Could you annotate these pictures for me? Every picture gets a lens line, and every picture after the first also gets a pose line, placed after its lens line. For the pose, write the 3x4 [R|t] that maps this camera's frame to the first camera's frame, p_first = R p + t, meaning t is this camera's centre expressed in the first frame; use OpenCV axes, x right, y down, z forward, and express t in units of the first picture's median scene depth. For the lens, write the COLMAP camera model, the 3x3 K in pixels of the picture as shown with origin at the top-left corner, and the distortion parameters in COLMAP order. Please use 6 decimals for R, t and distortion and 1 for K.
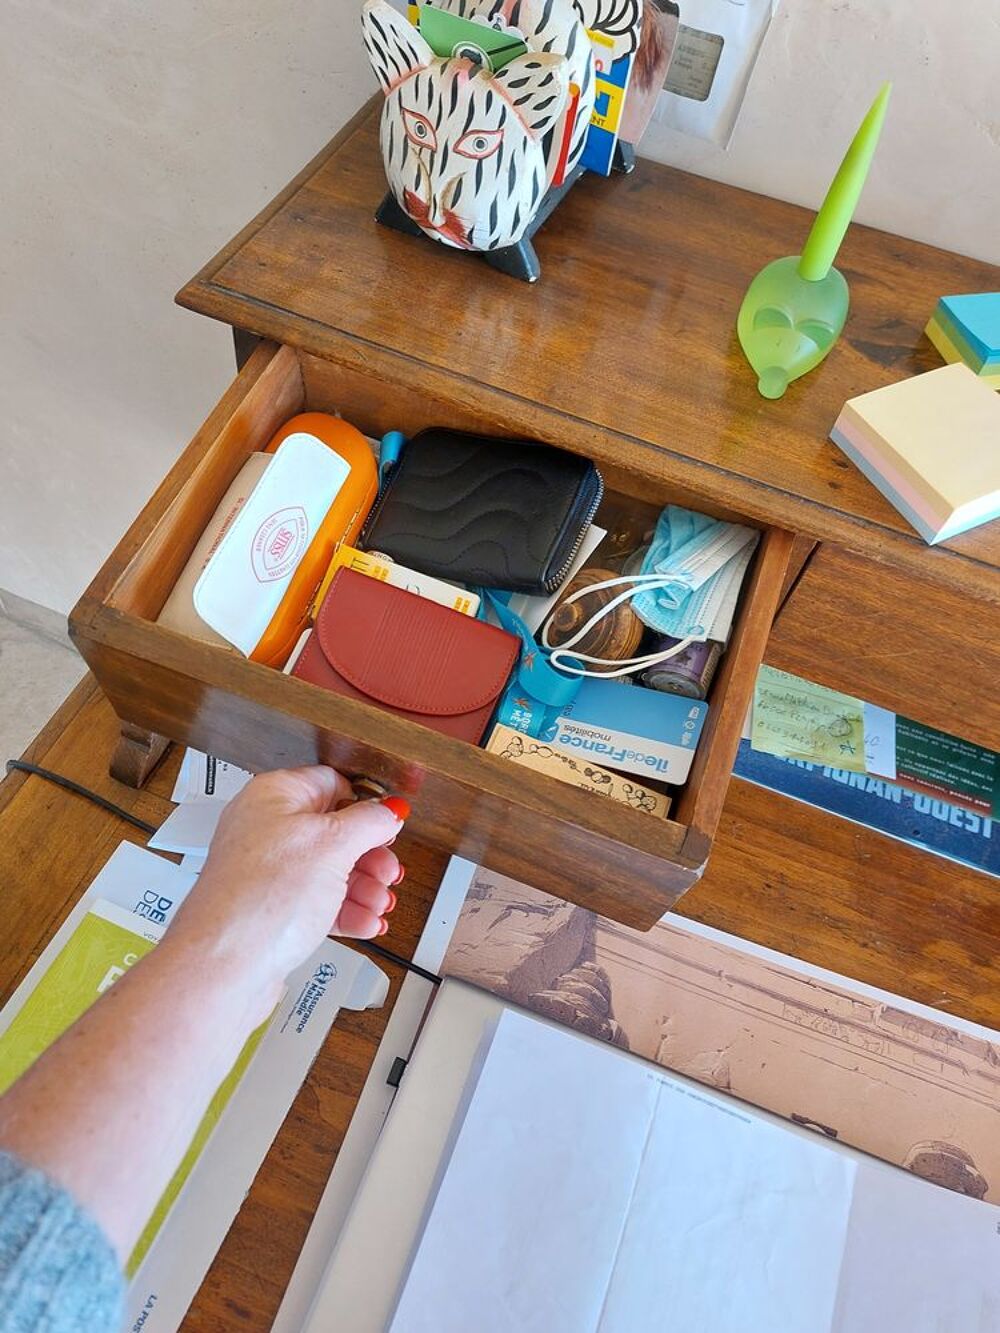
lens RADIAL K [[966.0, 0, 467.9], [0, 966.0, 696.0], [0, 0, 1]] dist [0.003602, -0.012860]
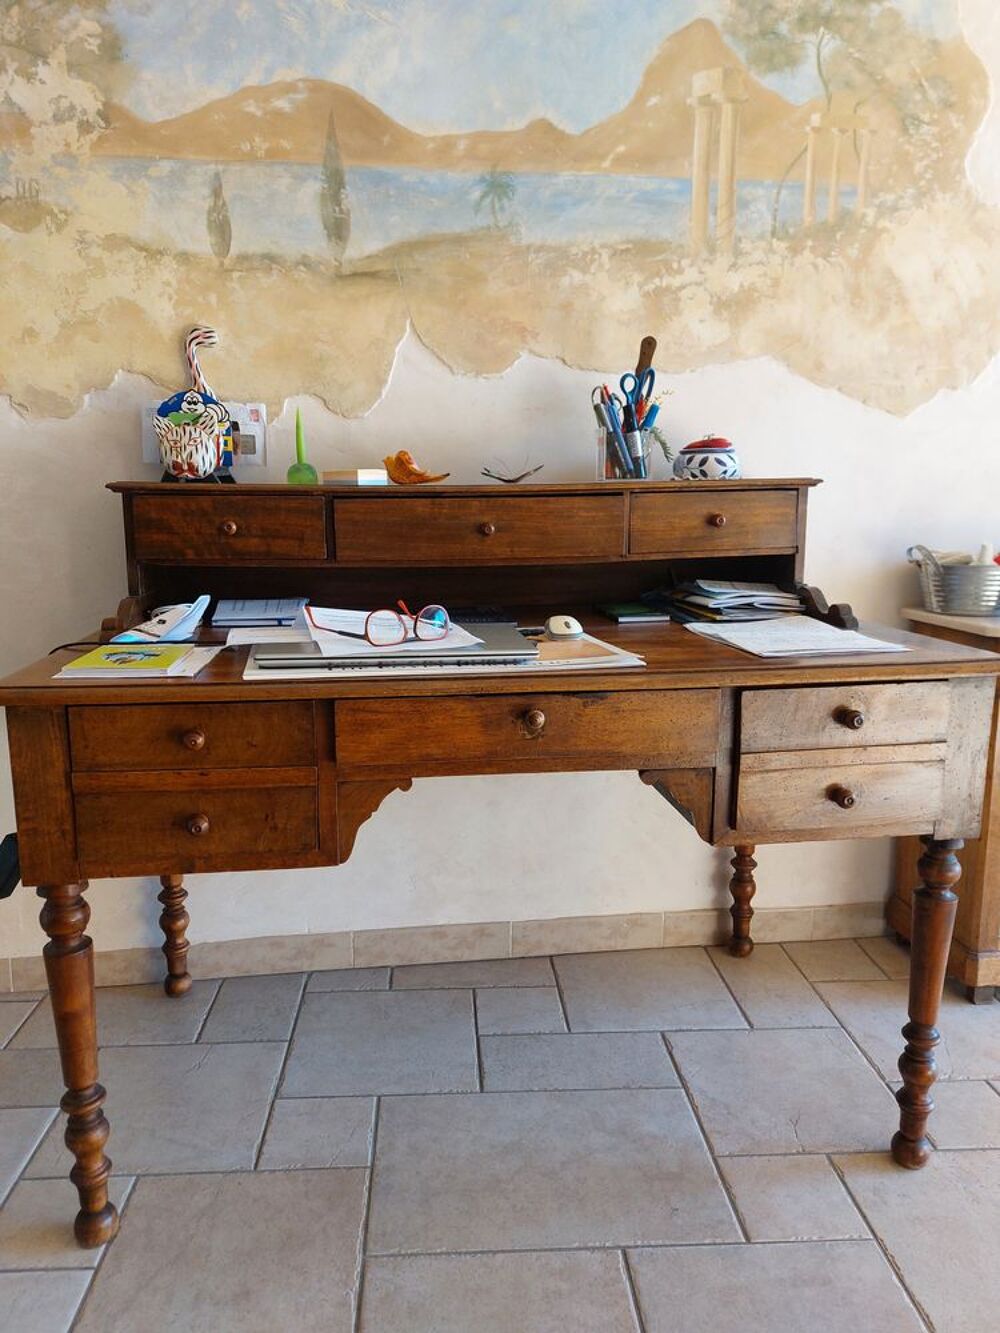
lens RADIAL K [[933.8, 0, 466.5], [0, 933.8, 688.0], [0, 0, 1]] dist [0.055673, -0.072821]
pose [[0.873841, -0.193912, 0.445871, -0.692965], [0.447835, 0.678089, -0.582786, 2.070835], [-0.189331, 0.708938, 0.679382, -0.717852]]
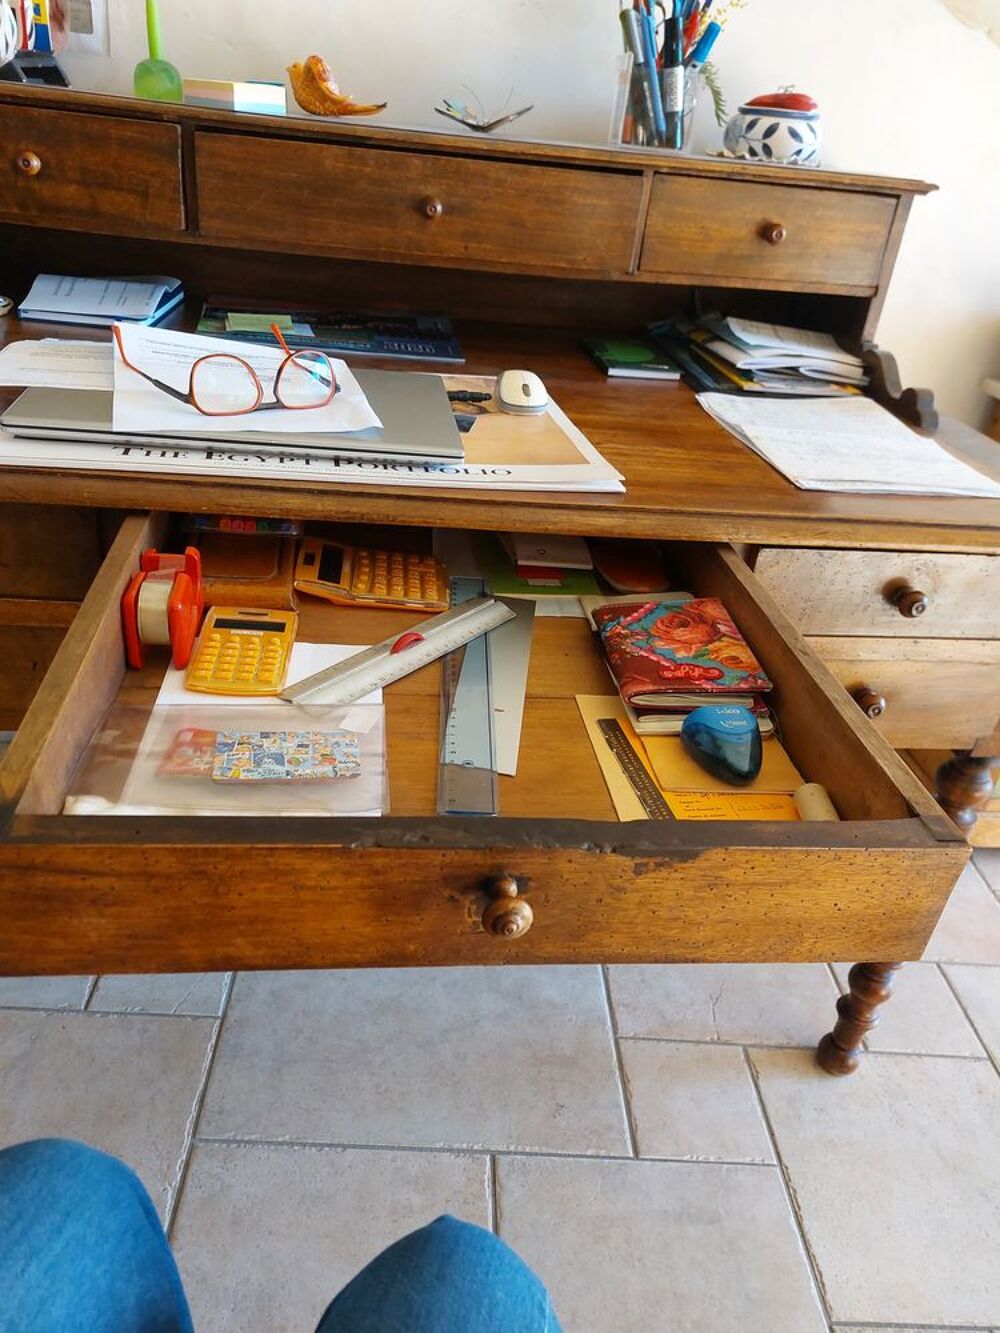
lens RADIAL K [[966.0, 0, 467.9], [0, 966.0, 696.0], [0, 0, 1]] dist [0.003602, -0.012860]
pose [[0.885100, -0.248512, 0.393498, -0.212464], [0.379981, 0.874071, -0.302678, 1.579439], [-0.268726, 0.417422, 0.868070, -0.432302]]
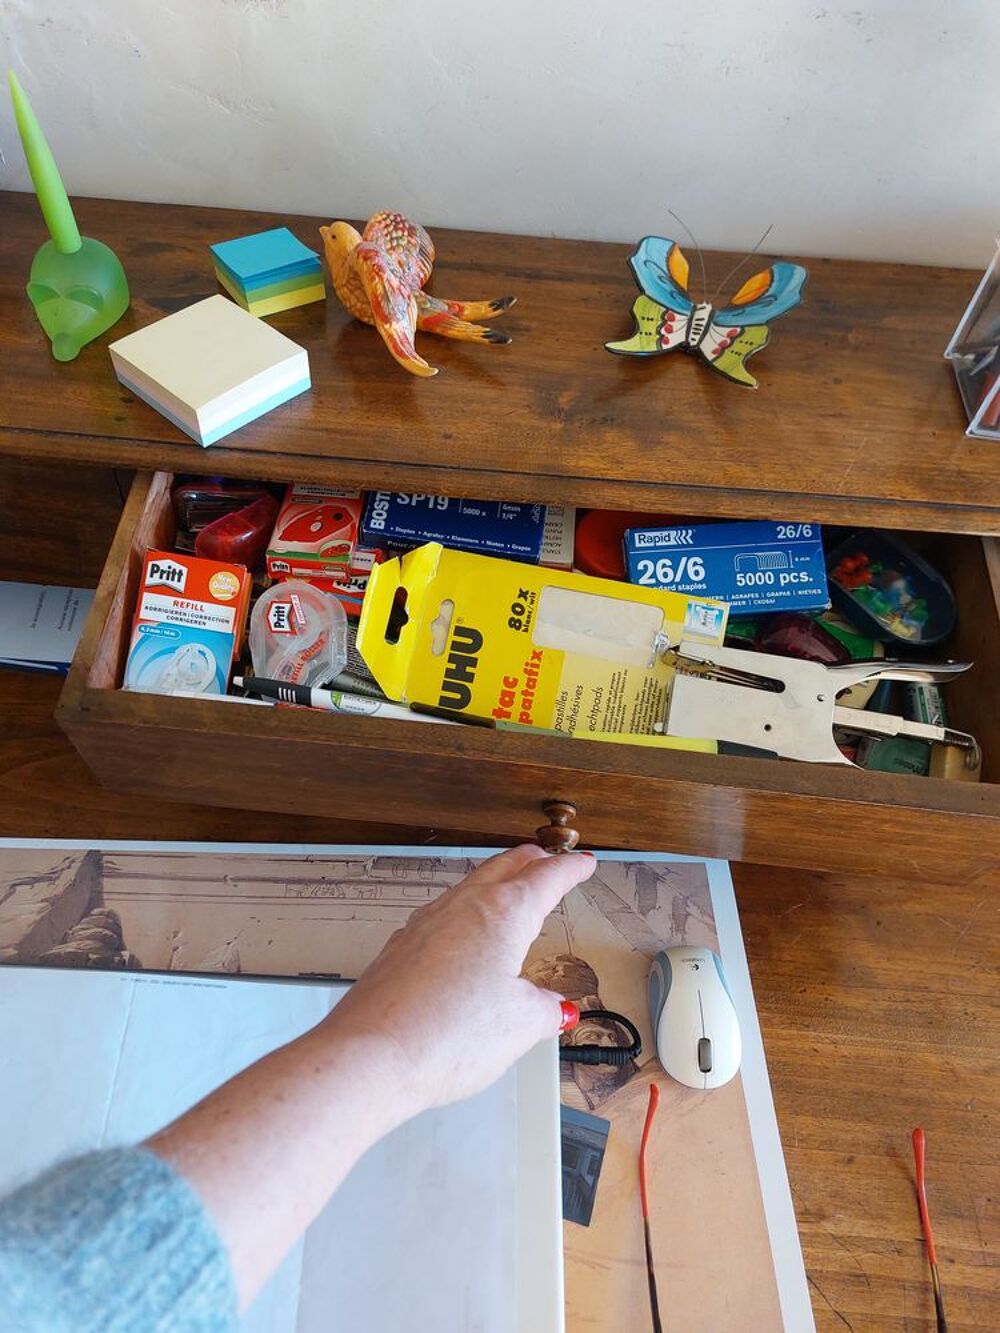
lens RADIAL K [[970.9, 0, 488.6], [0, 970.9, 694.5], [0, 0, 1]] dist [0.056629, -0.057173]
pose [[0.938815, -0.286814, 0.190693, 0.411586], [0.296884, 0.954562, -0.025891, 0.217581], [-0.174602, 0.080921, 0.981308, -0.157532]]
